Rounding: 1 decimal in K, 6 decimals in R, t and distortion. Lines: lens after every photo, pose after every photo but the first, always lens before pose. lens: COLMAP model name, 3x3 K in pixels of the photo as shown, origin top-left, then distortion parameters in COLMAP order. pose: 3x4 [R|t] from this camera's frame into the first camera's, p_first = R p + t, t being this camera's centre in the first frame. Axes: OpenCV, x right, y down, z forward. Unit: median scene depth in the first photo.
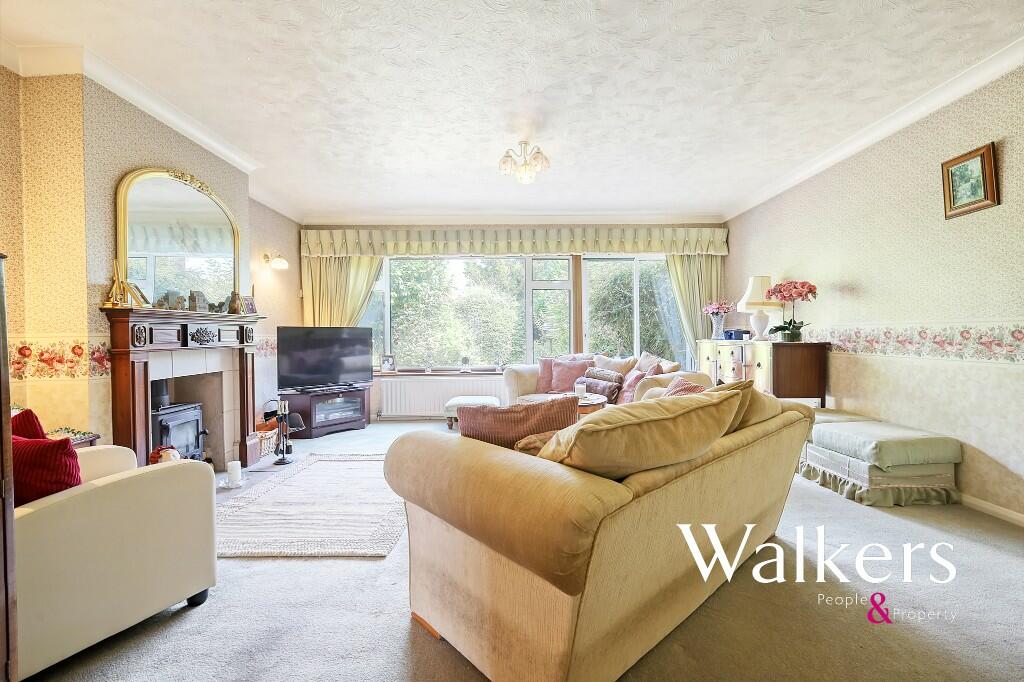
lens RADIAL K [[445.9, 0, 516.8], [0, 445.9, 337.8], [0, 0, 1]] dist [0.002369, 0.000180]
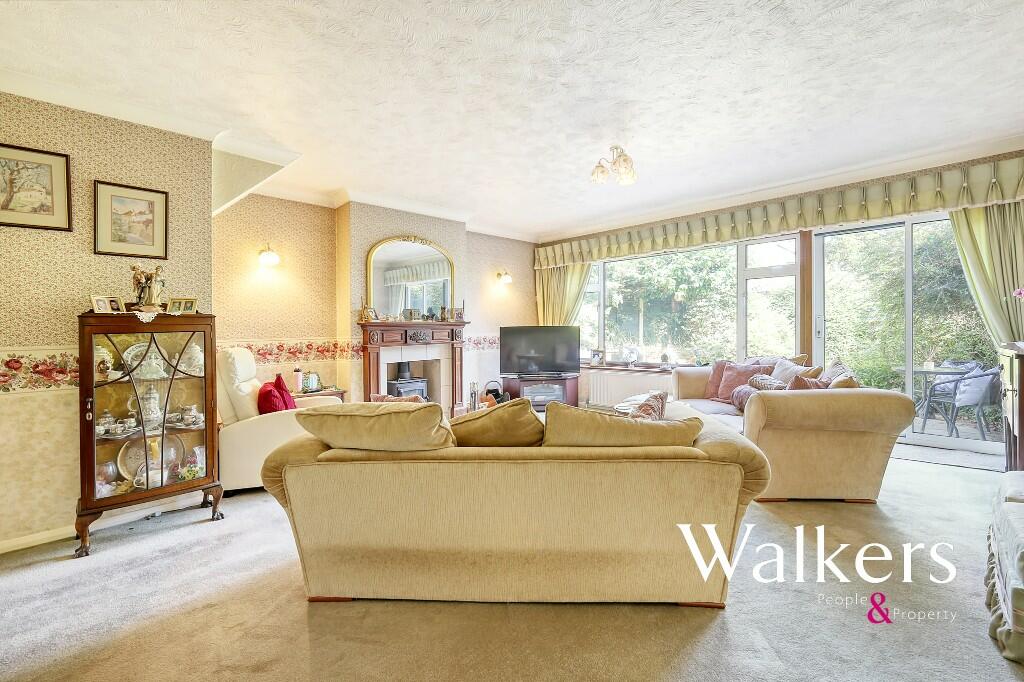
lens RADIAL K [[440.4, 0, 511.6], [0, 440.4, 322.7], [0, 0, 1]] dist [0.000056, 0.000015]
pose [[0.692828, -0.010250, -0.721030, 0.529717], [0.005587, 0.999945, -0.008846, -0.030827], [0.721081, 0.002100, 0.692848, 0.128059]]
